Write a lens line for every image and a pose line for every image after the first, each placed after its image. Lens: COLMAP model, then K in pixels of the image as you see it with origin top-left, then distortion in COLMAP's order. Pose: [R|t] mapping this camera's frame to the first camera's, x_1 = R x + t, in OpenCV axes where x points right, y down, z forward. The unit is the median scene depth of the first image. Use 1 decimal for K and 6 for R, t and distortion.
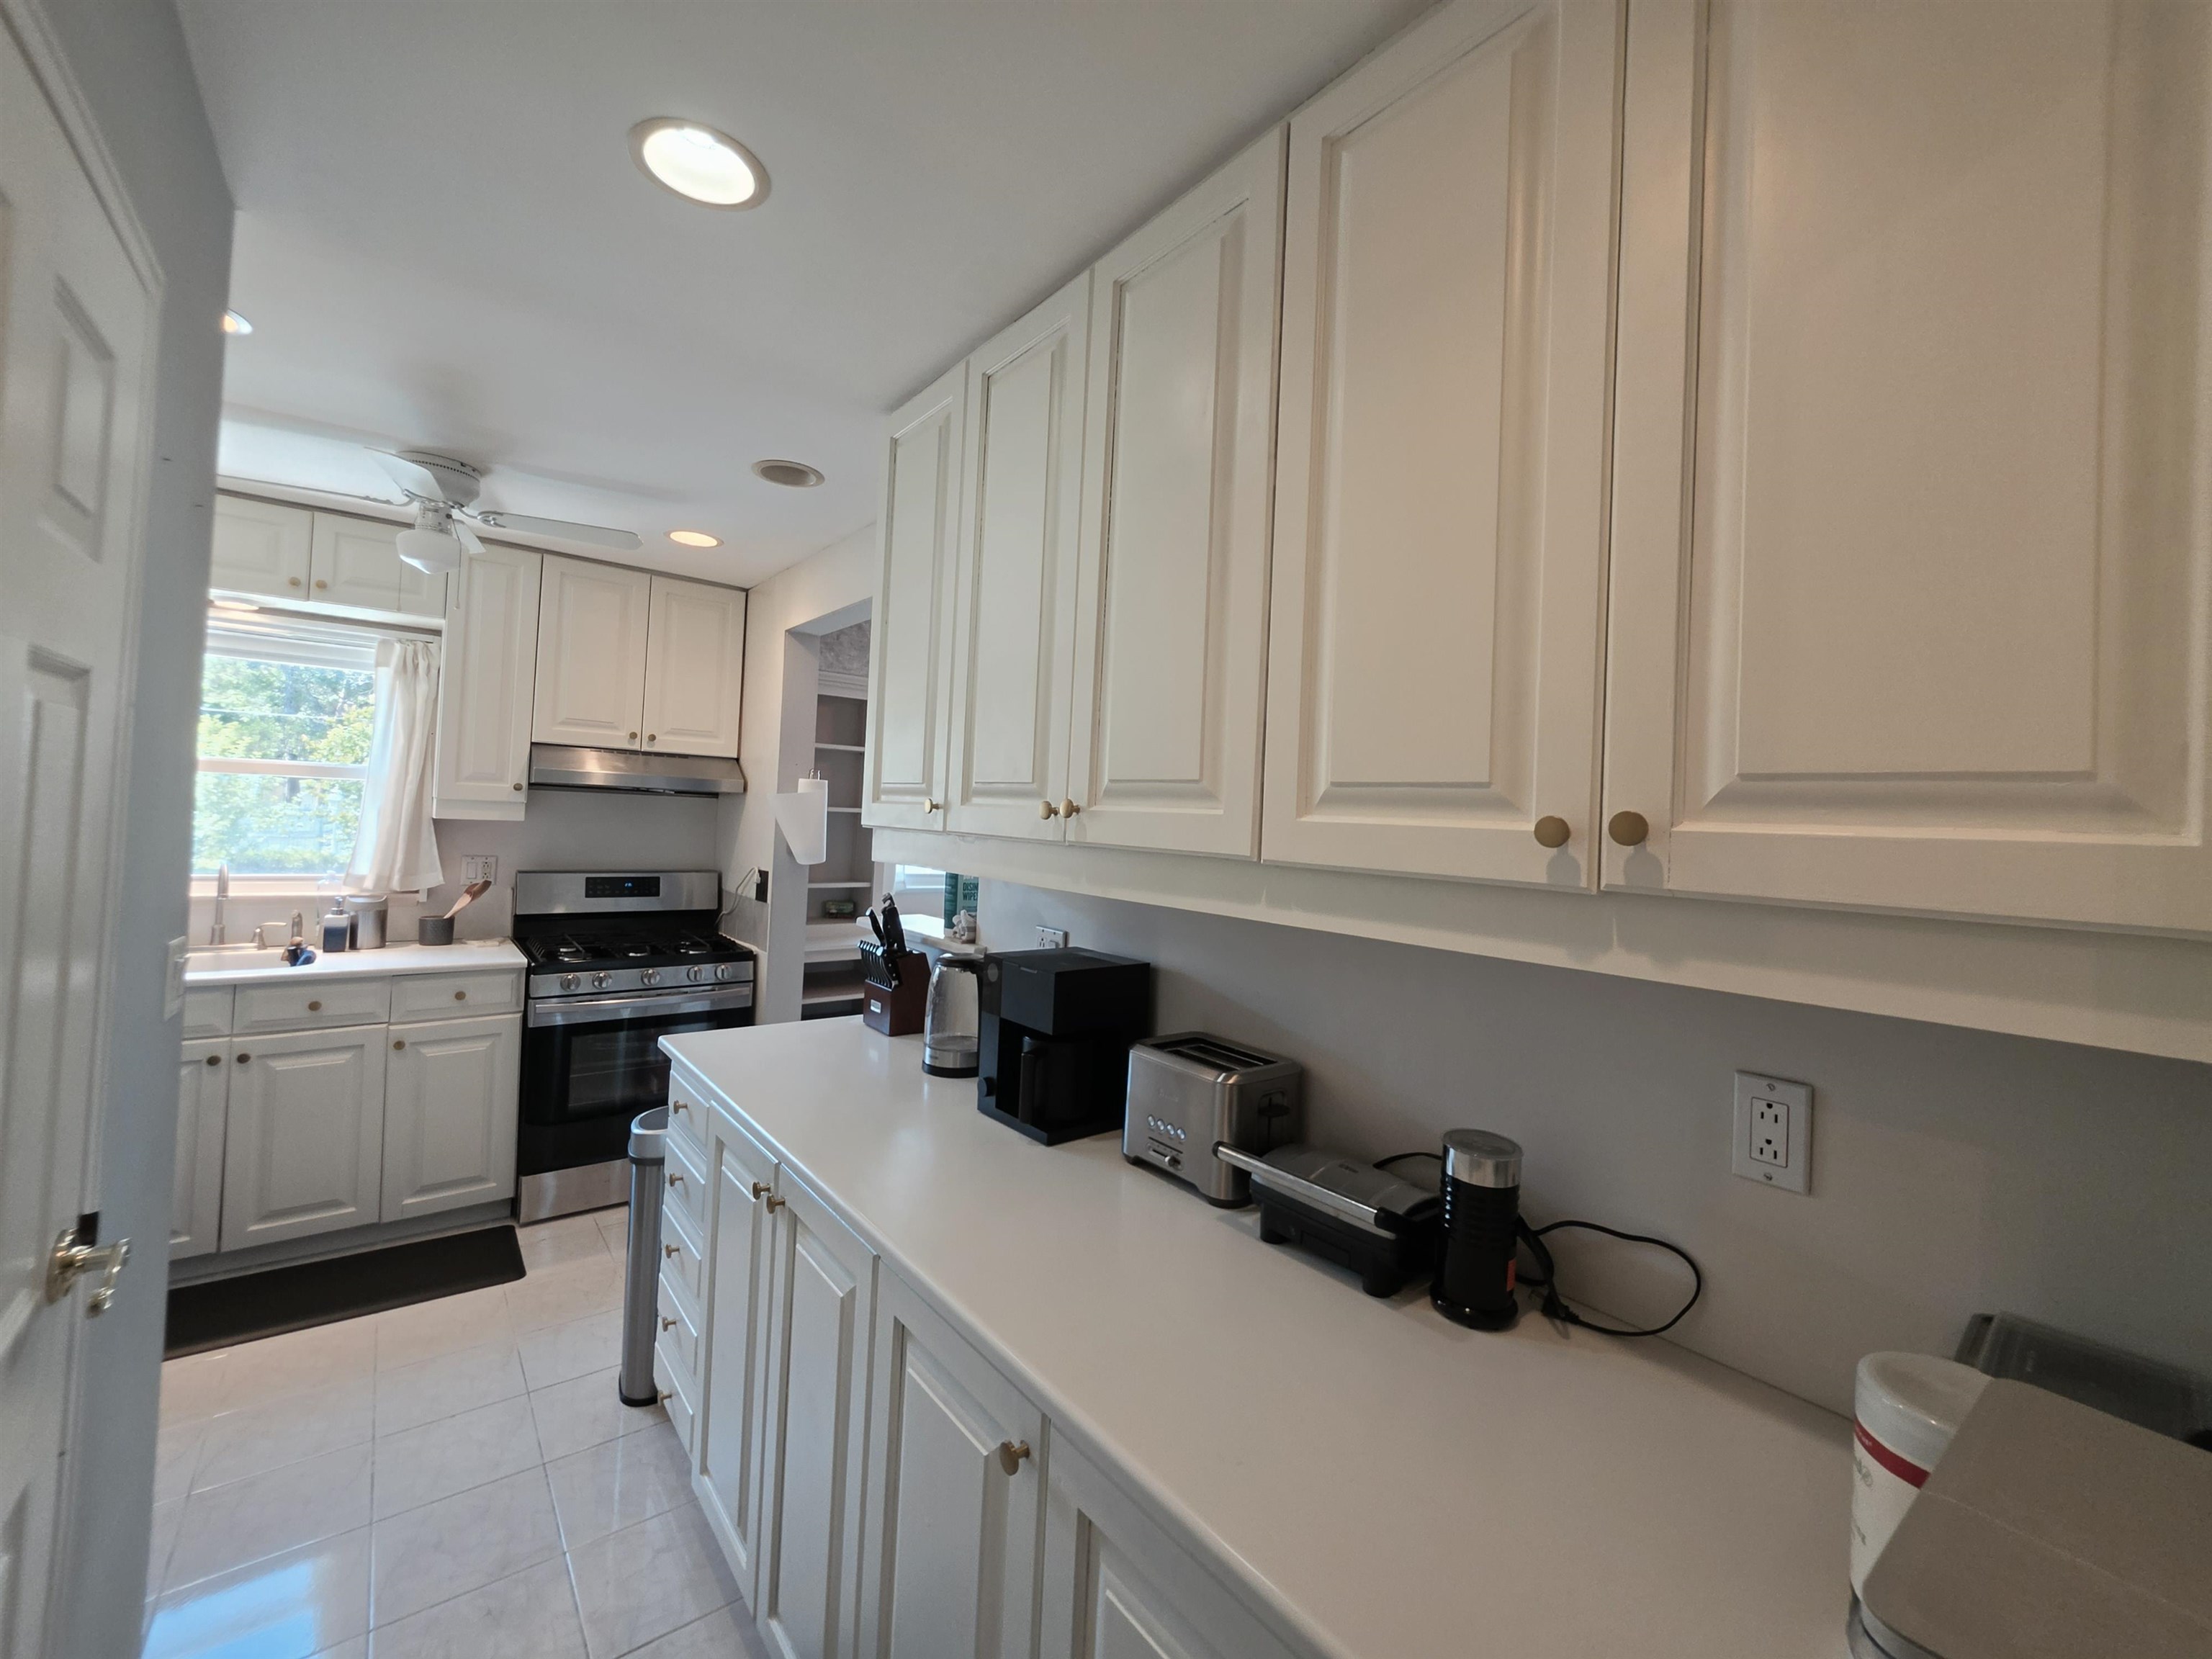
lens RADIAL K [[884.6, 0, 1110.3], [0, 884.6, 812.1], [0, 0, 1]] dist [-0.003141, 0.000439]
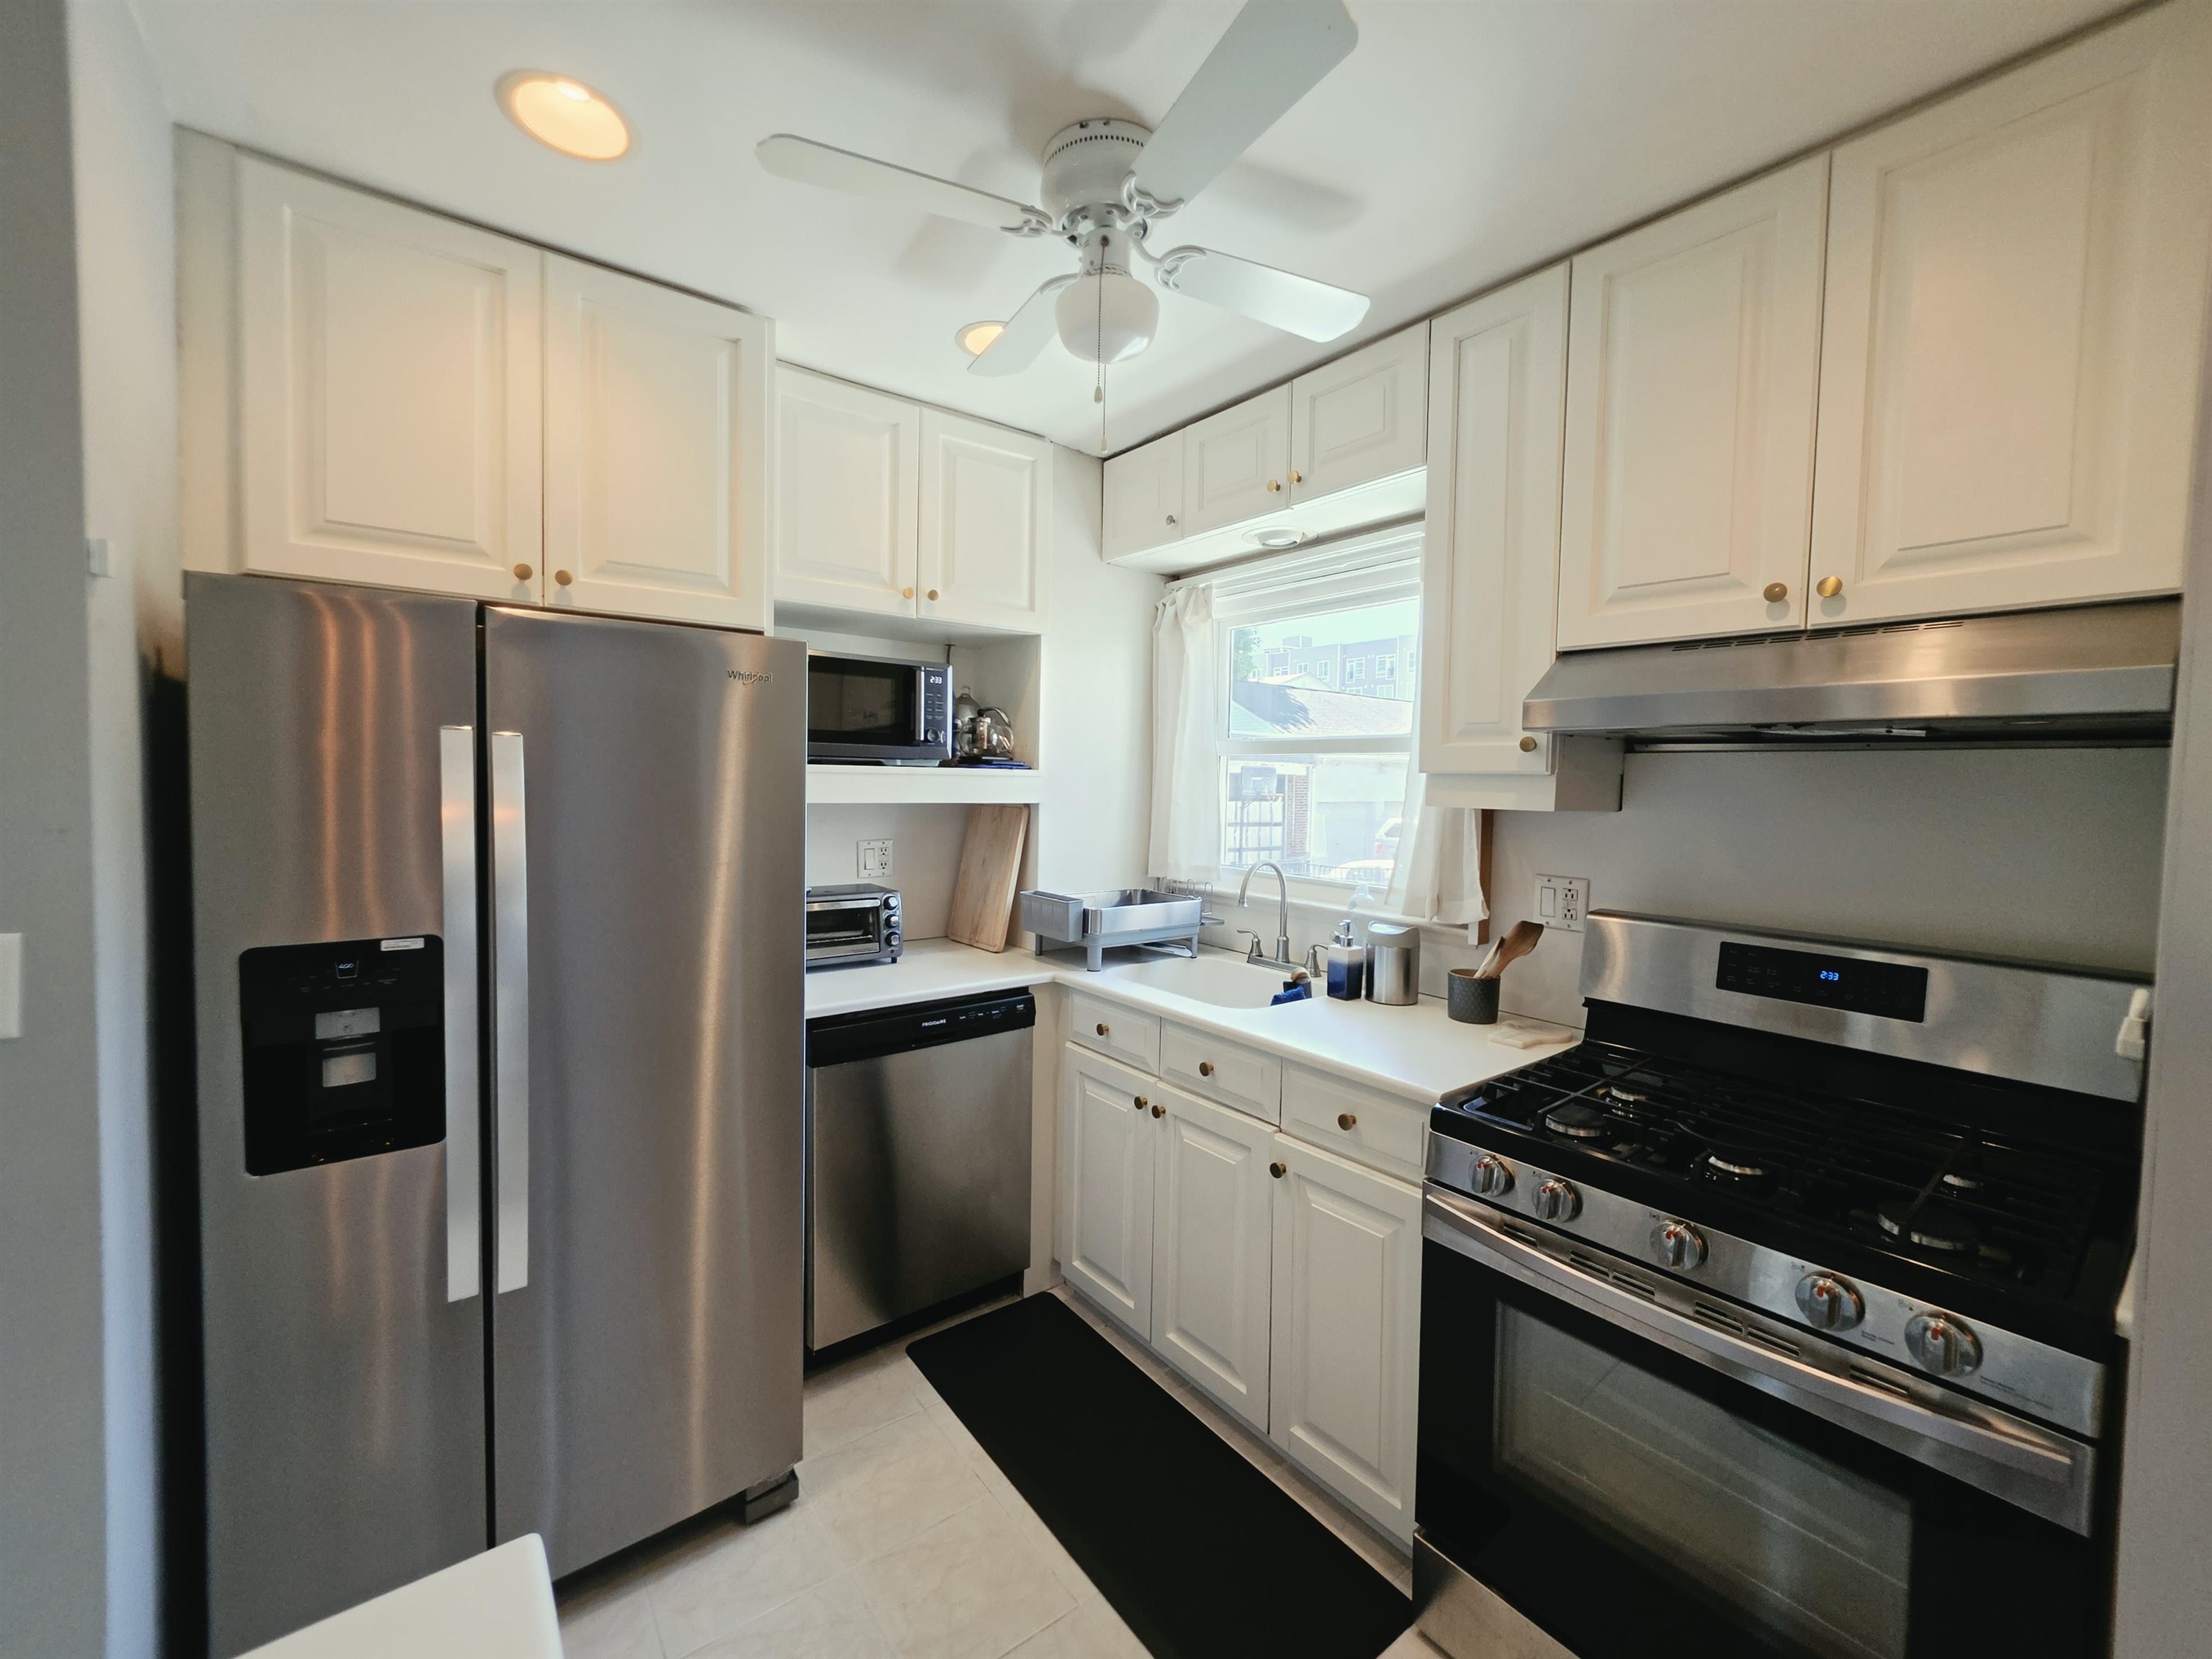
lens RADIAL K [[884.6, 0, 1110.3], [0, 884.6, 812.1], [0, 0, 1]] dist [-0.003141, 0.000439]
pose [[-0.026420, -0.005306, -0.999637, -0.165855], [-0.008088, 0.999954, -0.005094, 0.015869], [0.999618, 0.007950, -0.026462, 0.818488]]
